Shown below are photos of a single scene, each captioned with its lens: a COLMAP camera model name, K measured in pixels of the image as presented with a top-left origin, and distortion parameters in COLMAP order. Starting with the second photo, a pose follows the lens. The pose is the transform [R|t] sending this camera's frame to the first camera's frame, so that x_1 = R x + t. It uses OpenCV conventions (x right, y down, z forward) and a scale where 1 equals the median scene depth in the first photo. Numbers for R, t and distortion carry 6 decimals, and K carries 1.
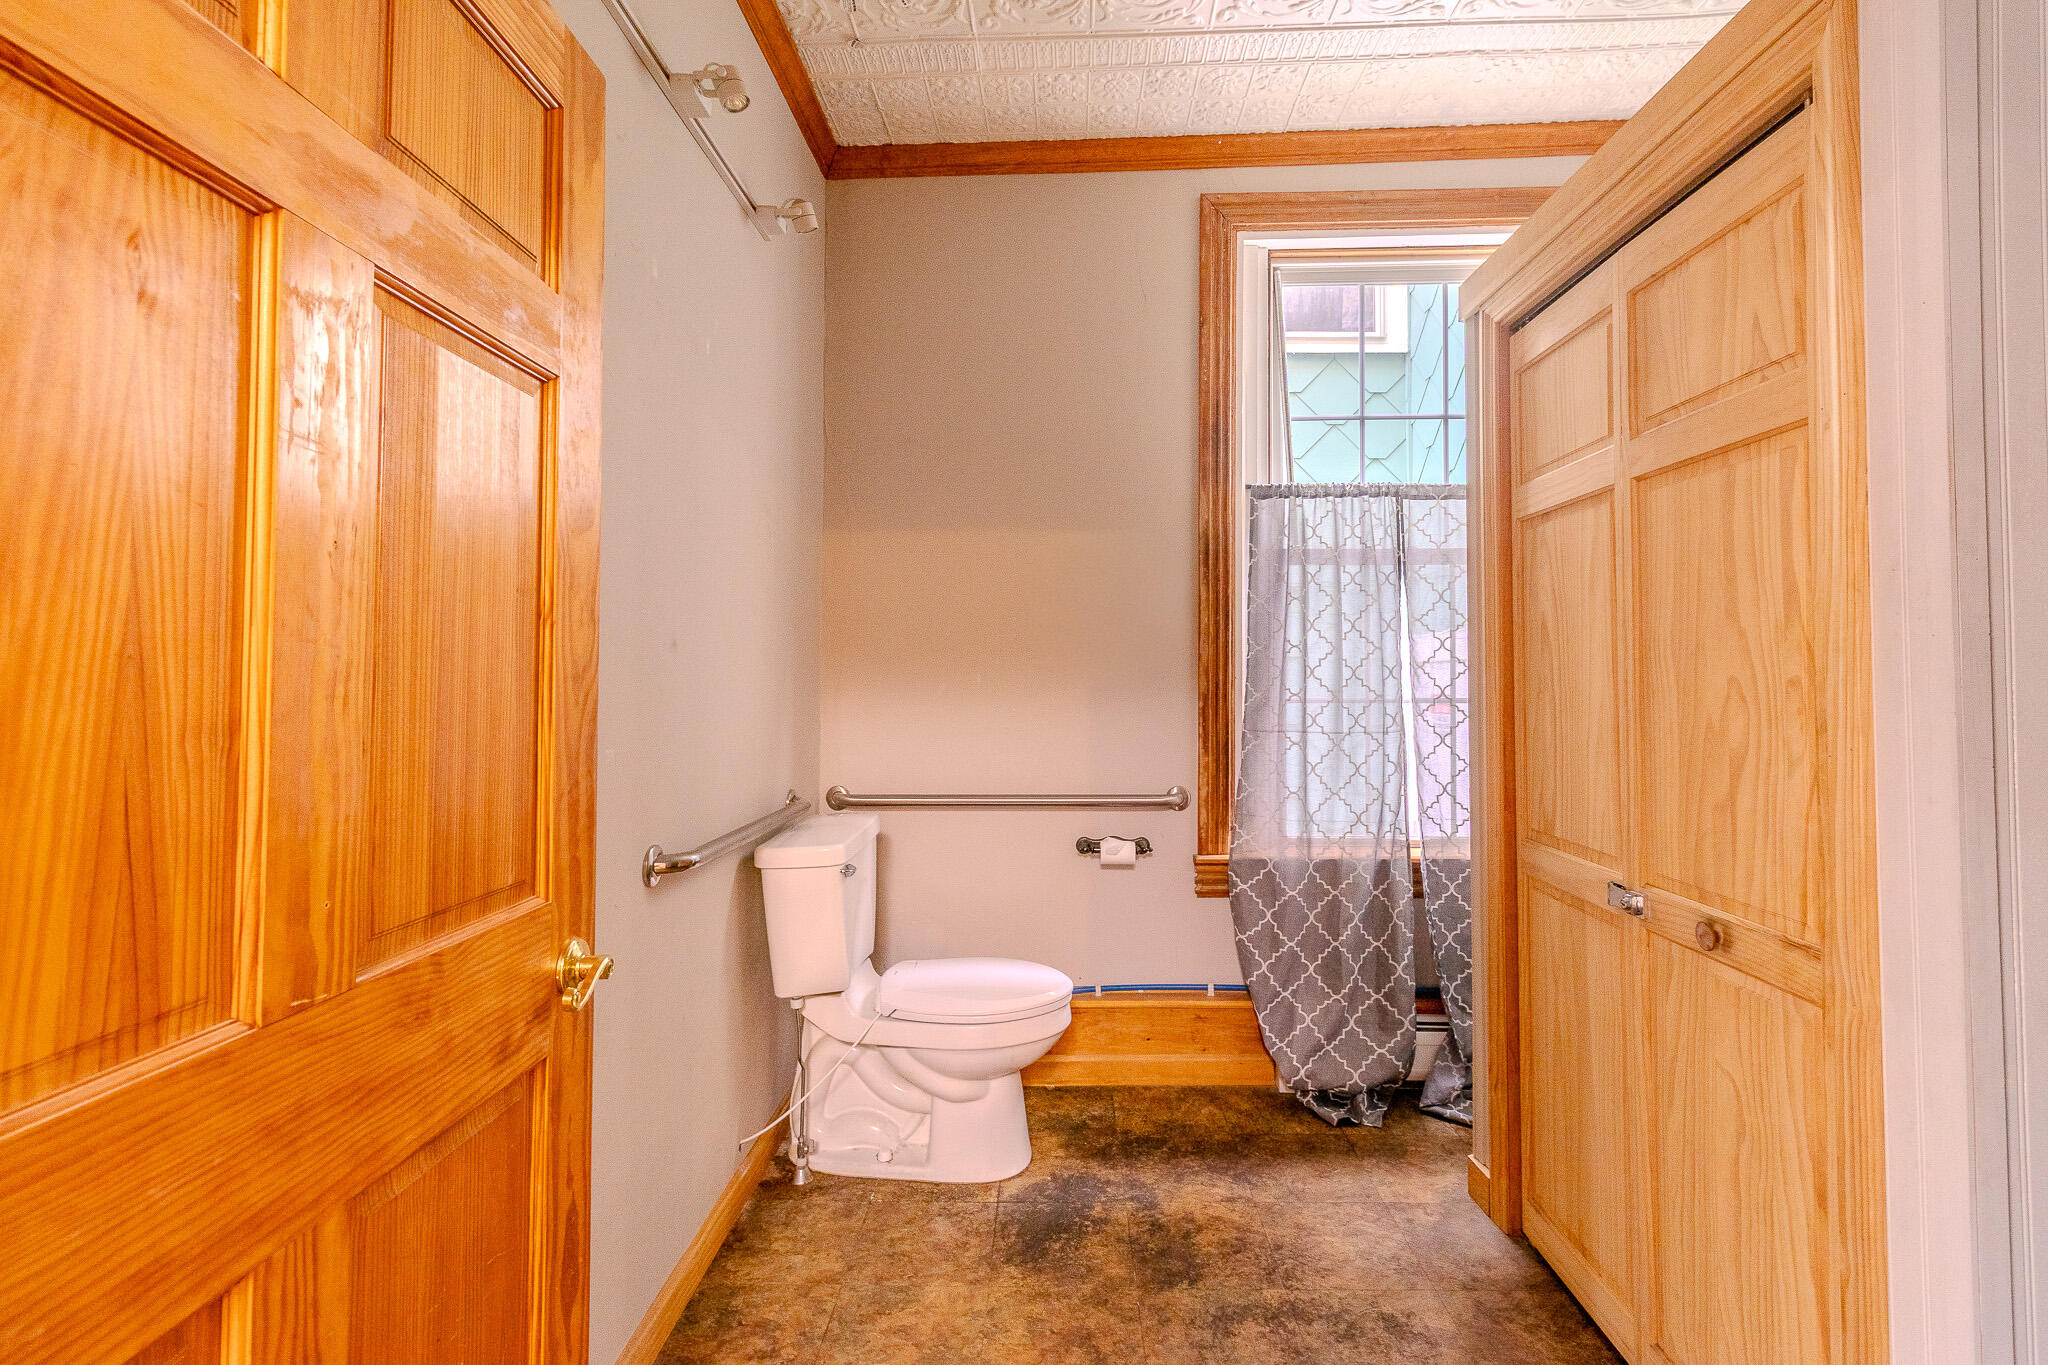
lens RADIAL K [[963.7, 0, 1025.5], [0, 963.7, 669.9], [0, 0, 1]] dist [0.002517, -0.000009]
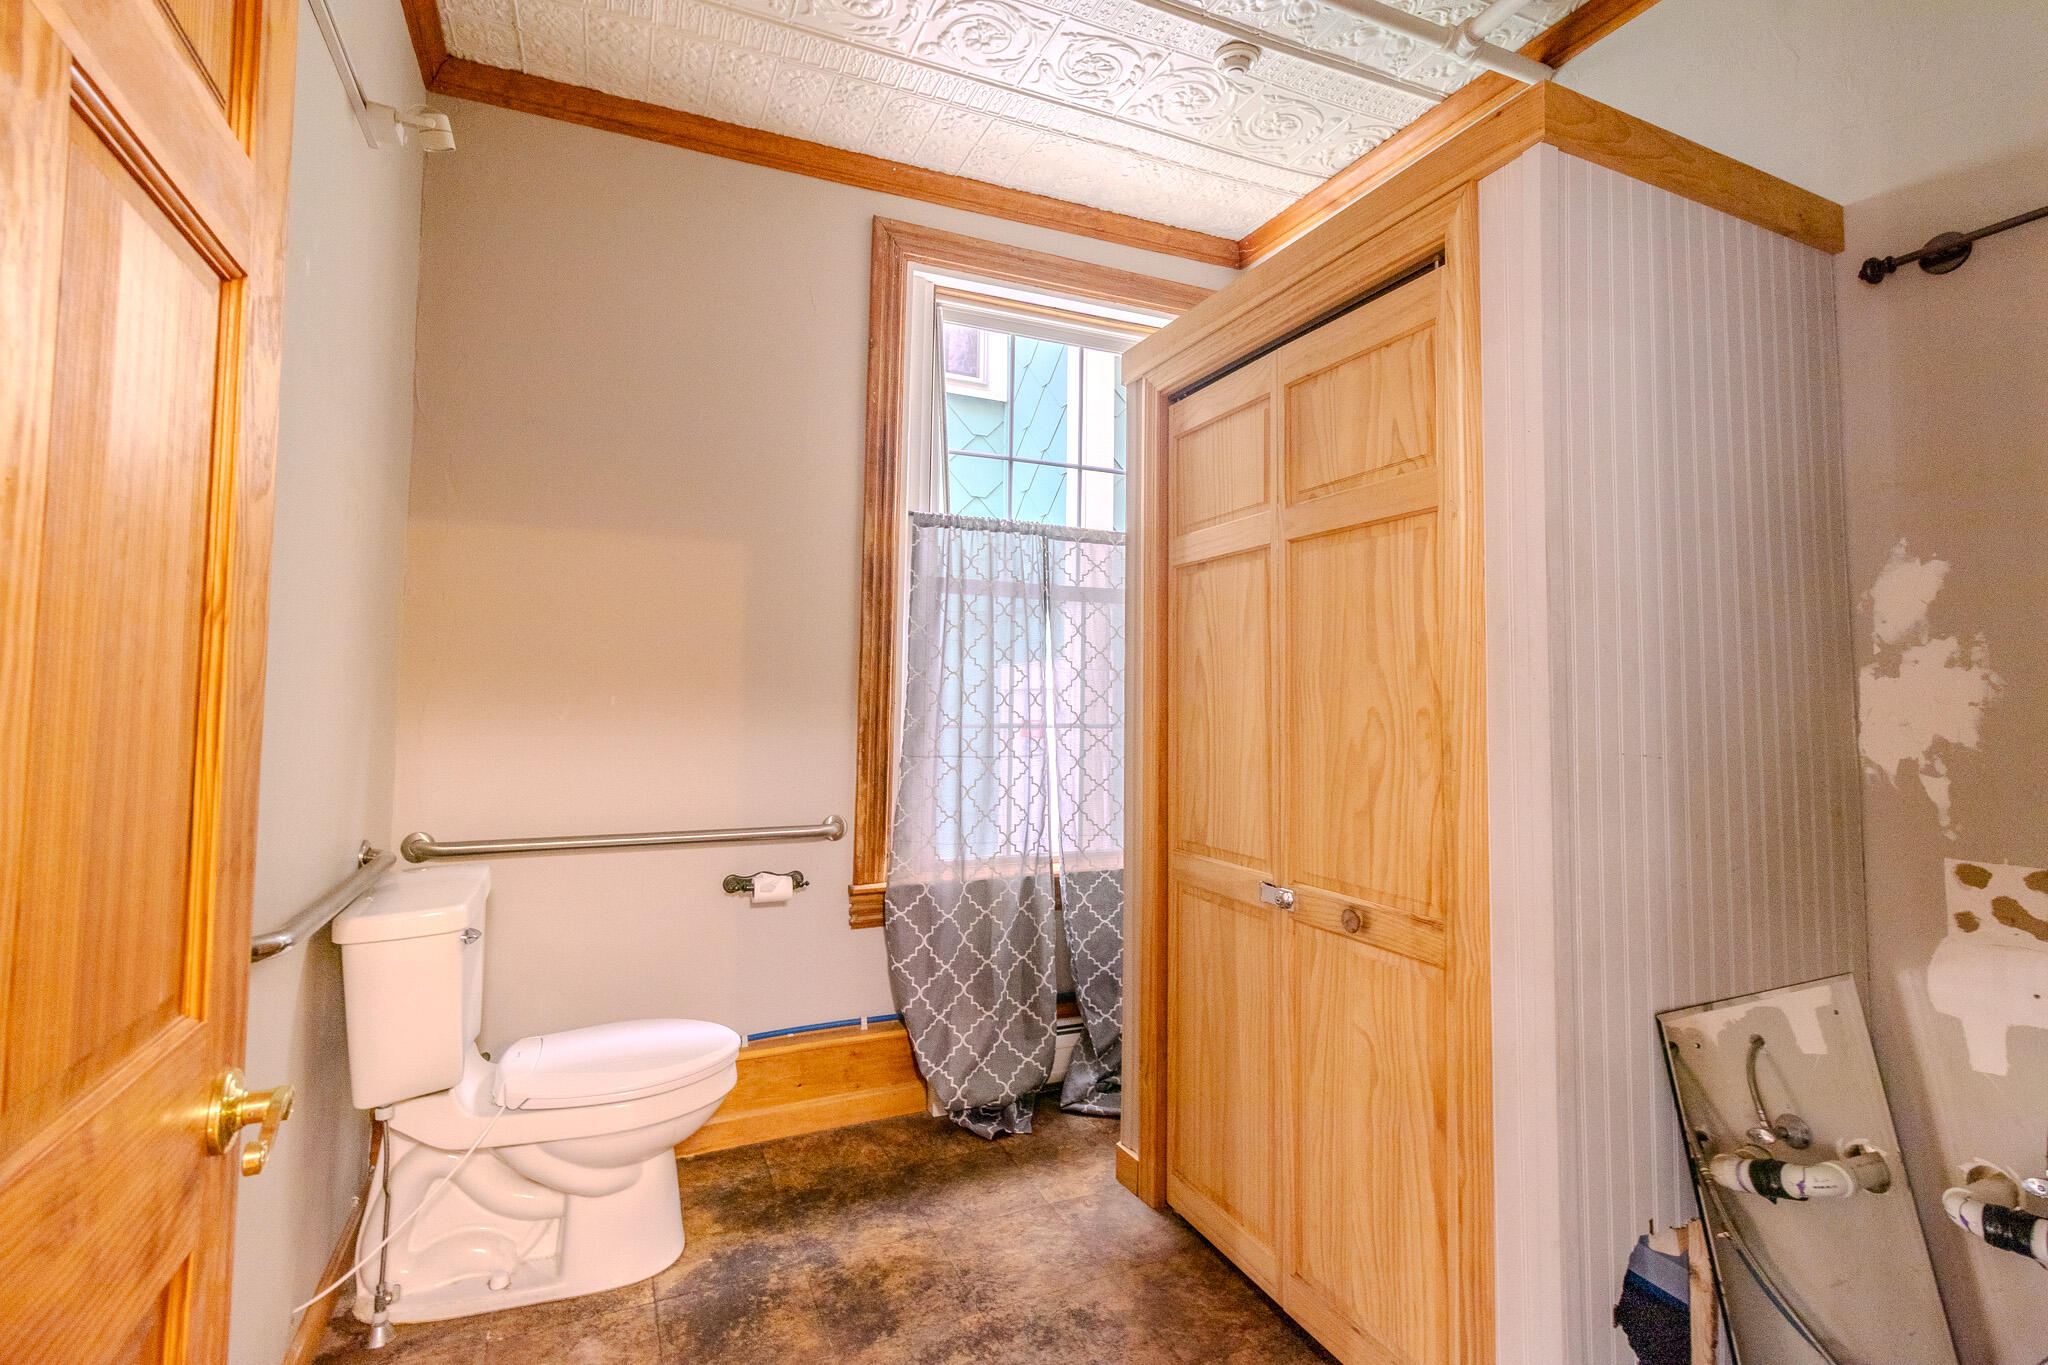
lens RADIAL K [[972.7, 0, 1033.8], [0, 972.7, 670.2], [0, 0, 1]] dist [0.001811, 0.000779]
pose [[0.894170, 0.024822, 0.447039, -0.125693], [-0.014021, 0.999525, -0.027456, -0.000384], [-0.447508, 0.018282, 0.894093, 0.045727]]
